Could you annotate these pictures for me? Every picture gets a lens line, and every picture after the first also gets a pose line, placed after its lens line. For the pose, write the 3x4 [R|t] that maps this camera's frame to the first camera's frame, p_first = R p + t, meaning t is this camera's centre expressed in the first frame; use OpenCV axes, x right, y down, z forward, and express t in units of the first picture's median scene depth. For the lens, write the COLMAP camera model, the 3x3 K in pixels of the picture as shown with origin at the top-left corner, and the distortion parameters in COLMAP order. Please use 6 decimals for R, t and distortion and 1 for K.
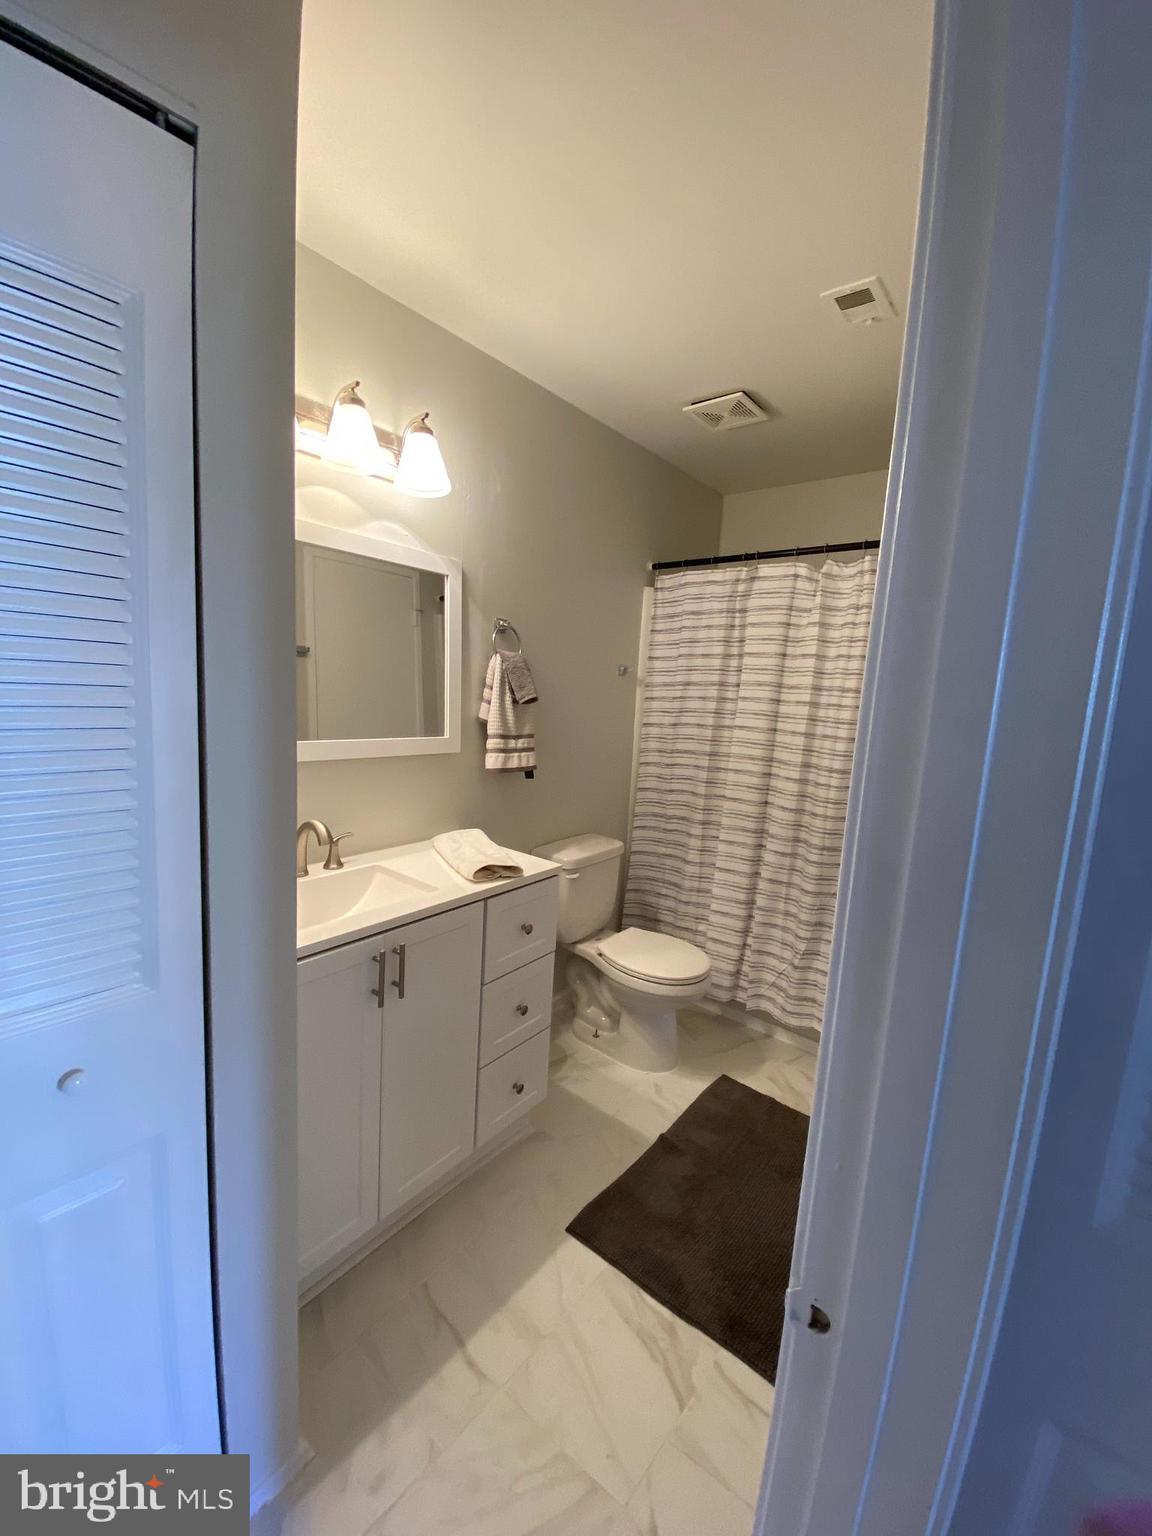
lens RADIAL K [[611.5, 0, 579.7], [0, 611.5, 773.0], [0, 0, 1]] dist [0.019082, -0.000118]
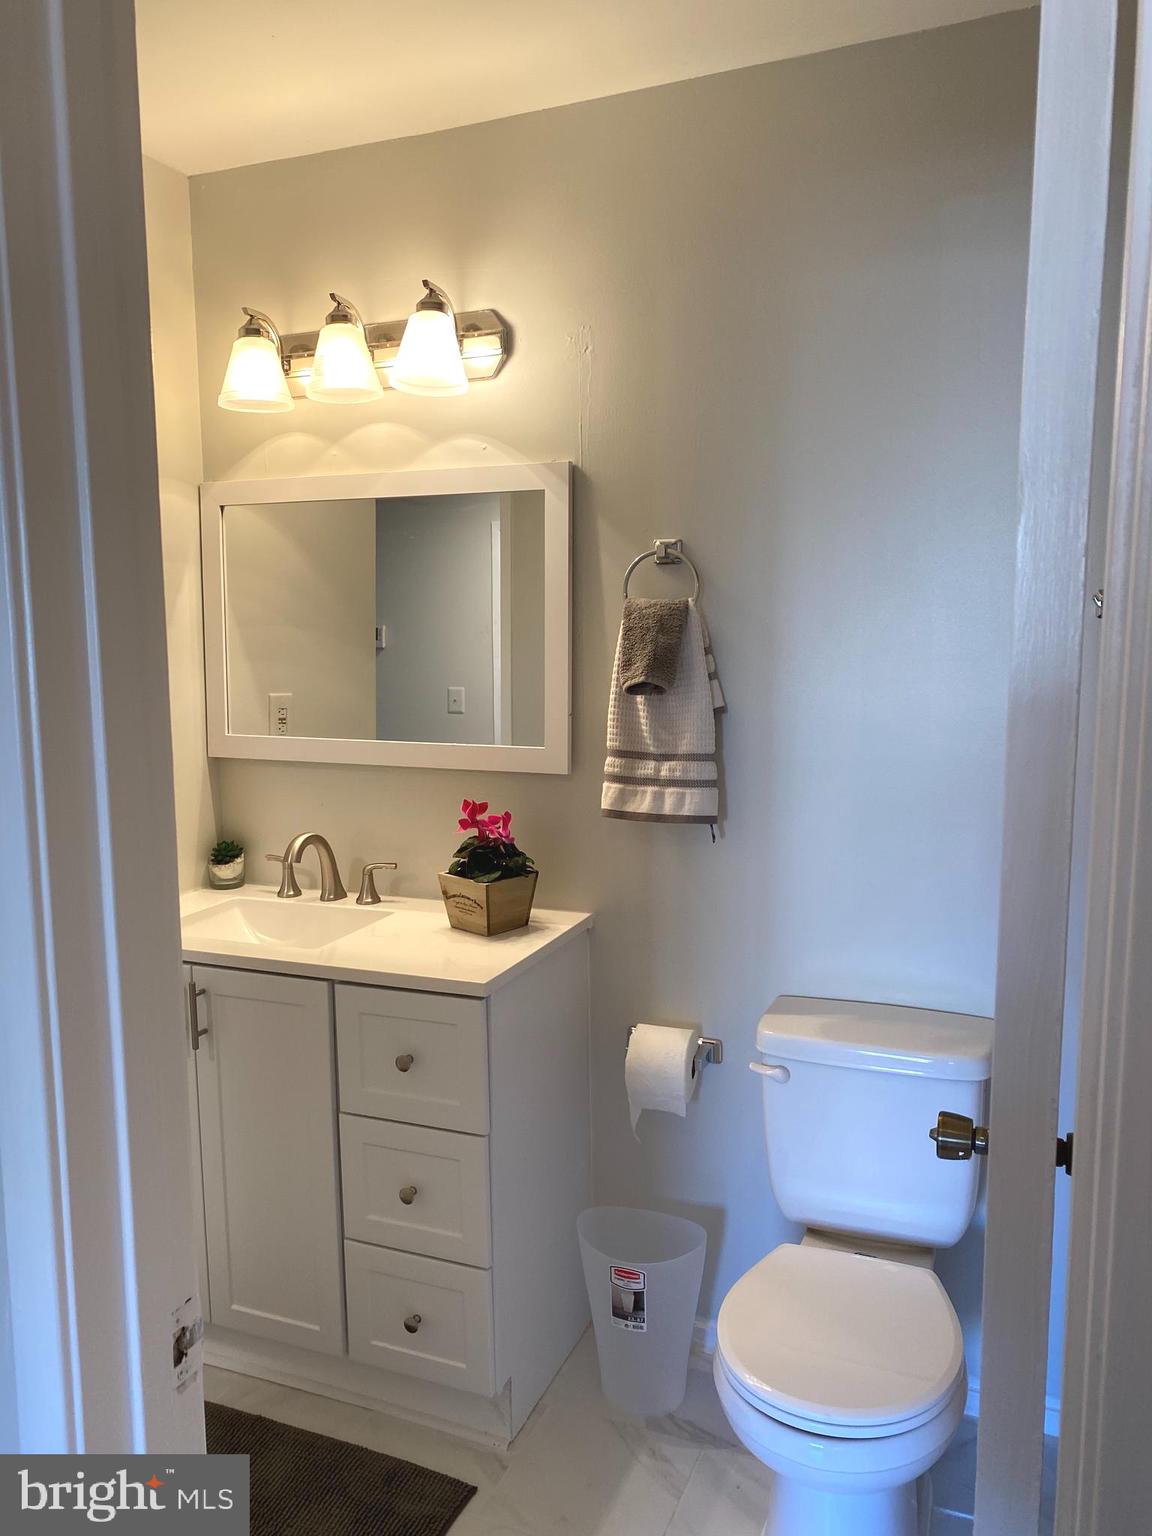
lens RADIAL K [[1162.7, 0, 598.0], [0, 1162.7, 761.6], [0, 0, 1]] dist [-0.002674, 0.007097]
pose [[0.251992, 0.056121, -0.966101, 0.871627], [-0.108897, 0.993621, 0.029316, -0.080127], [0.961583, 0.097819, 0.256496, 0.707775]]
